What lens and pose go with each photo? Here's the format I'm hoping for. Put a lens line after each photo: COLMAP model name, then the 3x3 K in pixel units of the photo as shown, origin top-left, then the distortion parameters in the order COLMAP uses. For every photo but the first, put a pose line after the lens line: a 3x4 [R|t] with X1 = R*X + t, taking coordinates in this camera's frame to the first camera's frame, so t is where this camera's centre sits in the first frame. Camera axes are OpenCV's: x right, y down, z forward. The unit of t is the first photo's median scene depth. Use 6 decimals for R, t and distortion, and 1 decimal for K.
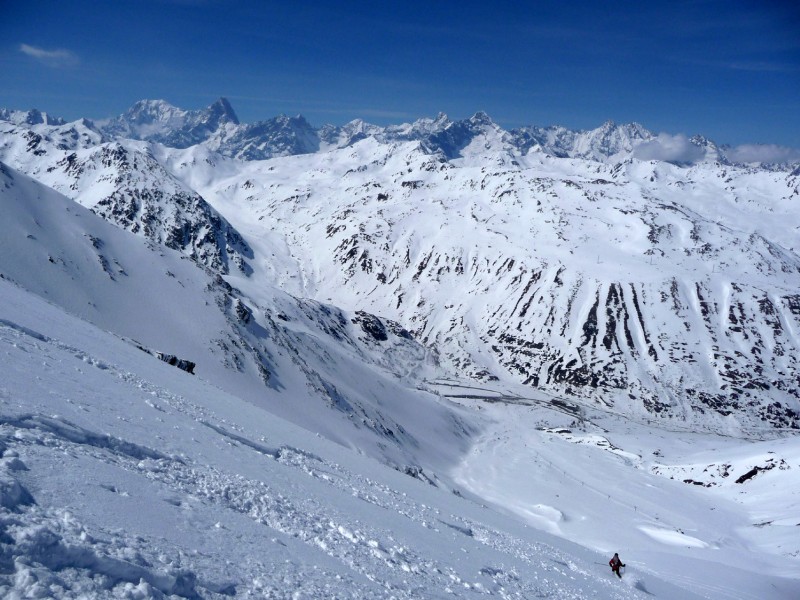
lens RADIAL K [[666.6, 0, 400.0], [0, 666.6, 300.0], [0, 0, 1]] dist [-0.029699, 0.024548]
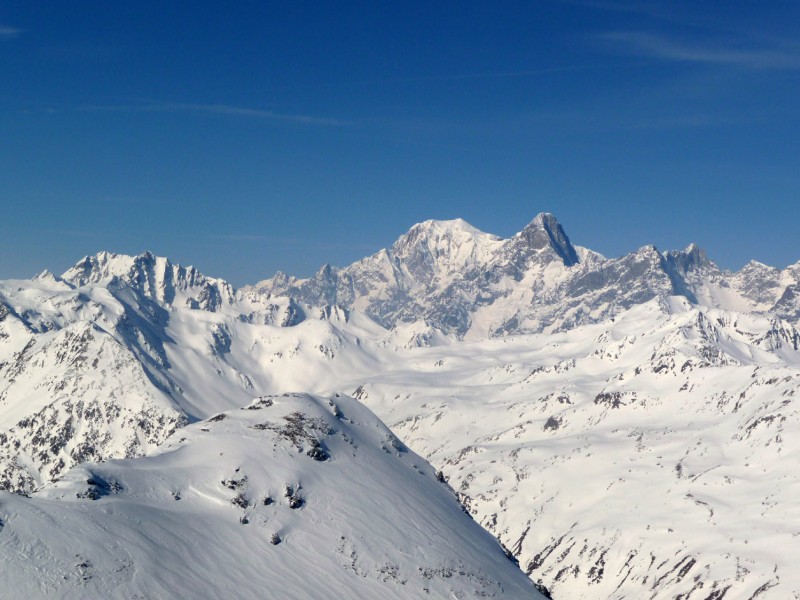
lens RADIAL K [[1469.6, 0, 400.0], [0, 1469.6, 300.0], [0, 0, 1]] dist [0.154614, -0.312047]
pose [[0.915902, -0.013243, -0.401184, 0.386394], [-0.078376, 0.974318, -0.211094, -0.000147], [0.393676, 0.224785, 0.891342, -0.076869]]
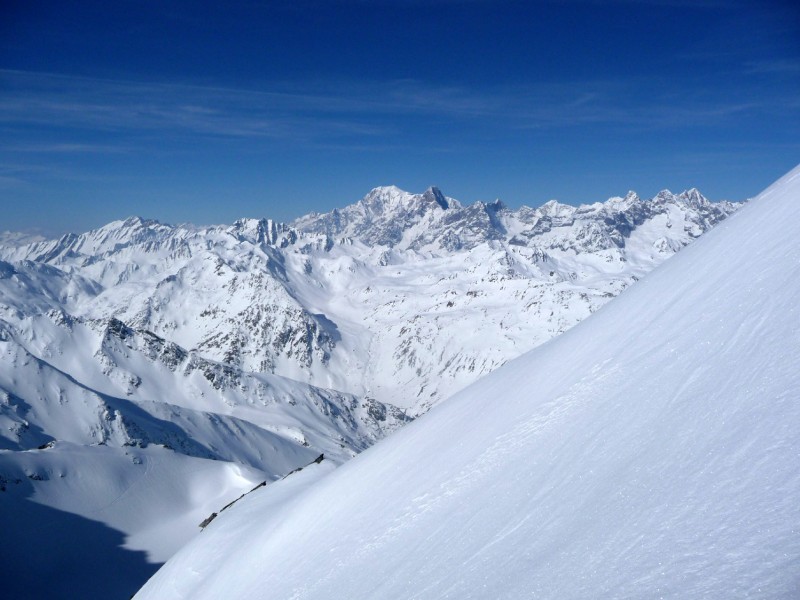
lens RADIAL K [[666.6, 0, 400.0], [0, 666.6, 300.0], [0, 0, 1]] dist [-0.029699, 0.024548]
pose [[0.935095, -0.000213, -0.354398, 0.405869], [-0.033639, 0.995432, -0.089356, -0.055258], [0.352798, 0.095478, 0.930816, -0.260552]]
